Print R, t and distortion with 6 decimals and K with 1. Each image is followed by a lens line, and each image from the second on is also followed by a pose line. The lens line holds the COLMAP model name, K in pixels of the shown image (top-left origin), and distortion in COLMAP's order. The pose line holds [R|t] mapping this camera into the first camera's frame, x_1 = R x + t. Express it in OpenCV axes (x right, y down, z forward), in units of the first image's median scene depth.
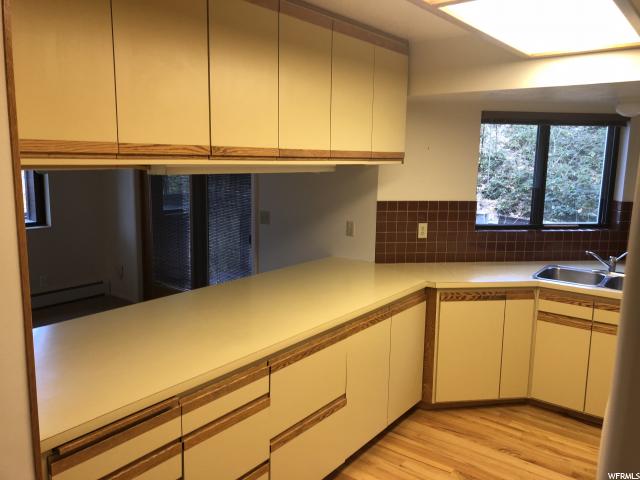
lens RADIAL K [[526.5, 0, 320.0], [0, 526.5, 240.0], [0, 0, 1]] dist [0.052588, -0.093965]
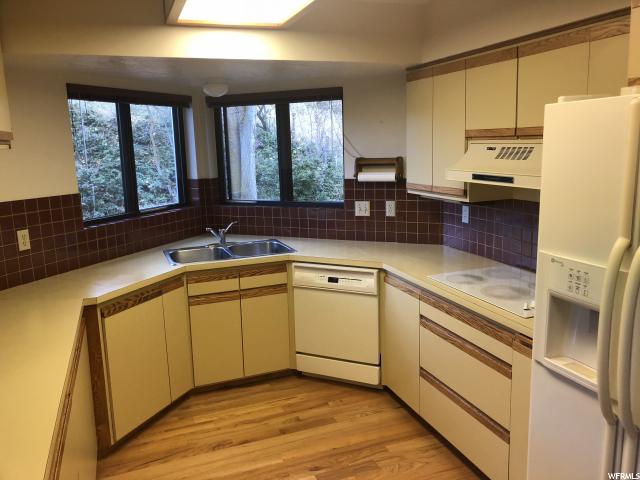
lens RADIAL K [[526.5, 0, 320.0], [0, 526.5, 240.0], [0, 0, 1]] dist [0.052588, -0.093965]
pose [[0.510506, -0.186027, 0.839510, -0.249229], [0.178251, 0.978005, 0.108321, -0.027638], [-0.841196, 0.094345, 0.532437, 0.280541]]
